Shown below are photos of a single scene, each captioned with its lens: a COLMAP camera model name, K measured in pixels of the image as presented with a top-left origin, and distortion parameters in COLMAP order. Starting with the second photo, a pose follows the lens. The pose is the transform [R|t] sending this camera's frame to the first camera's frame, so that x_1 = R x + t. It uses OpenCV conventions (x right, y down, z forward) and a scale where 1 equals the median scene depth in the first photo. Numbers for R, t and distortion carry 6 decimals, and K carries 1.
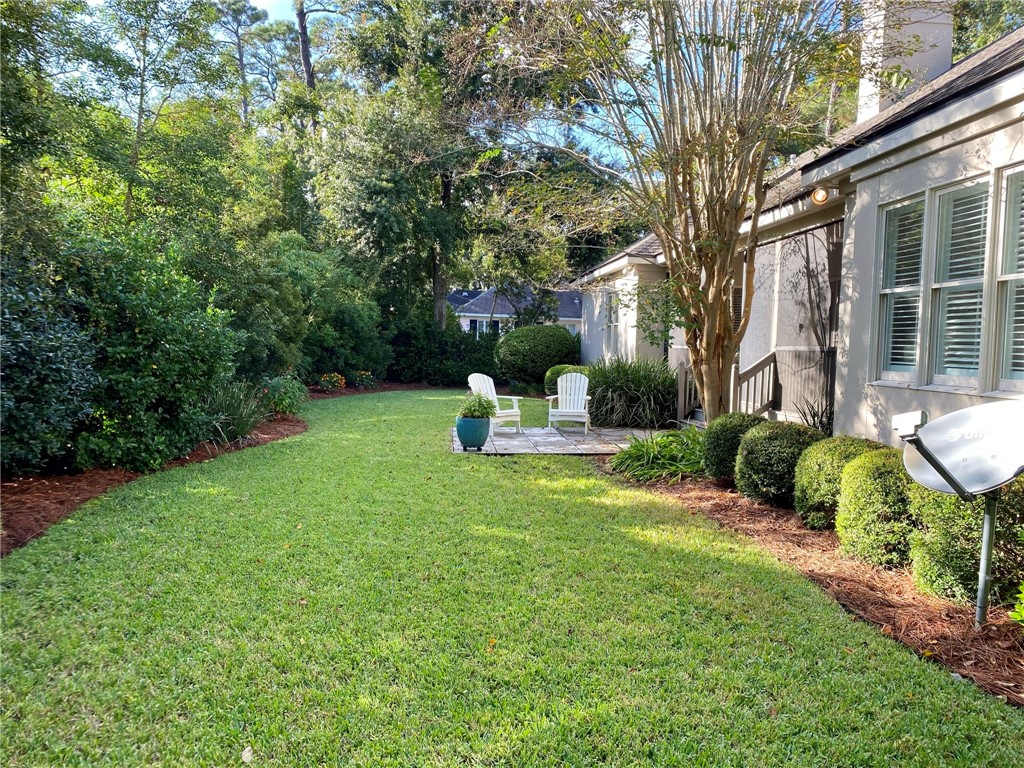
lens RADIAL K [[767.3, 0, 511.2], [0, 767.3, 385.4], [0, 0, 1]] dist [0.015070, -0.013193]
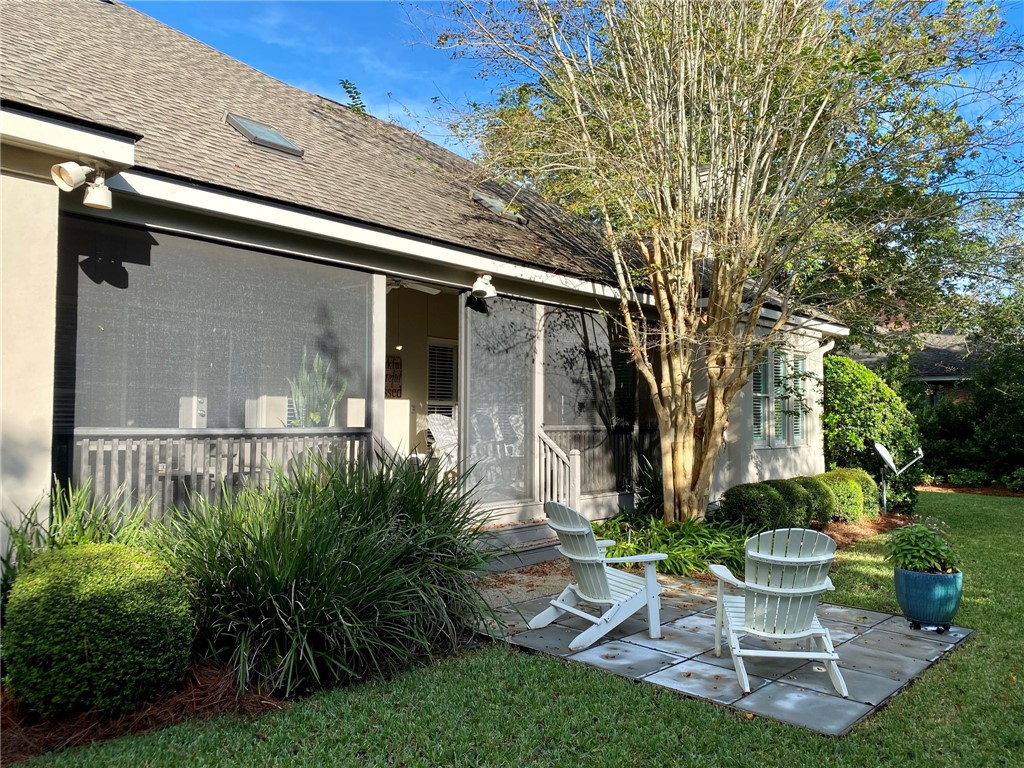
lens RADIAL K [[767.3, 0, 506.6], [0, 767.3, 379.1], [0, 0, 1]] dist [0.015070, -0.013193]
pose [[-0.672359, 0.005937, 0.740201, -0.213234], [0.012037, 0.999923, 0.002914, -0.086250], [-0.740127, 0.010869, -0.672379, 1.301257]]
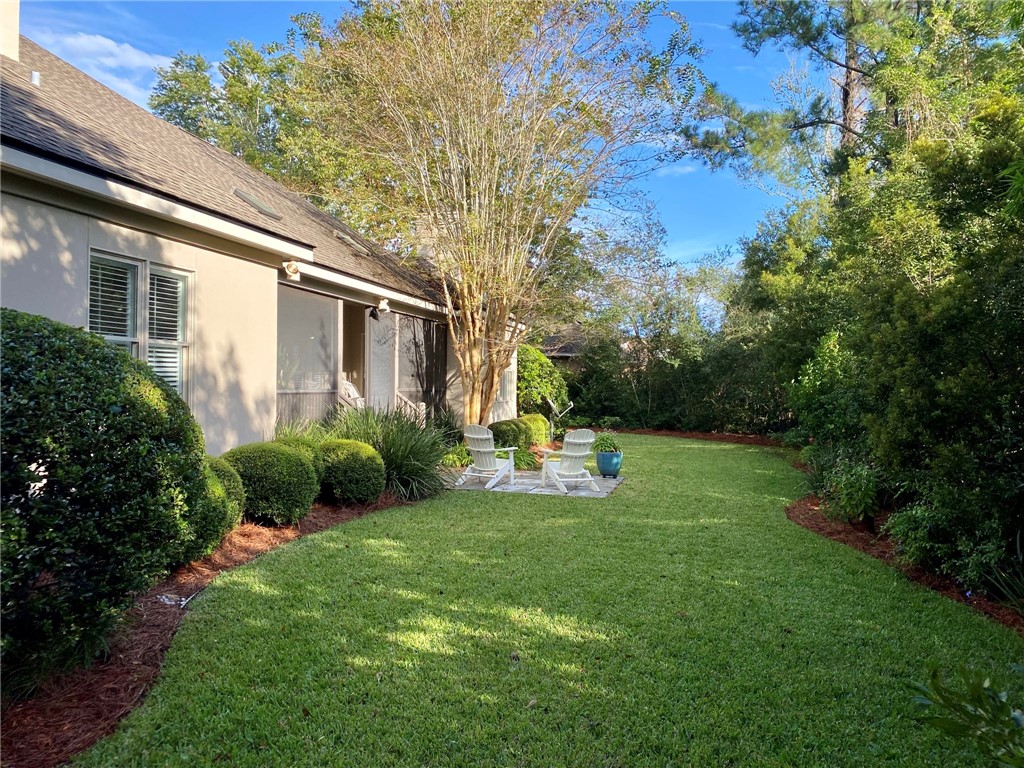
lens RADIAL K [[767.3, 0, 511.6], [0, 767.3, 385.2], [0, 0, 1]] dist [0.015070, -0.013193]
pose [[-0.943592, -0.043359, 0.328260, -0.255636], [-0.024961, 0.997883, 0.060057, -0.118939], [-0.330169, 0.048475, -0.942676, 1.831530]]
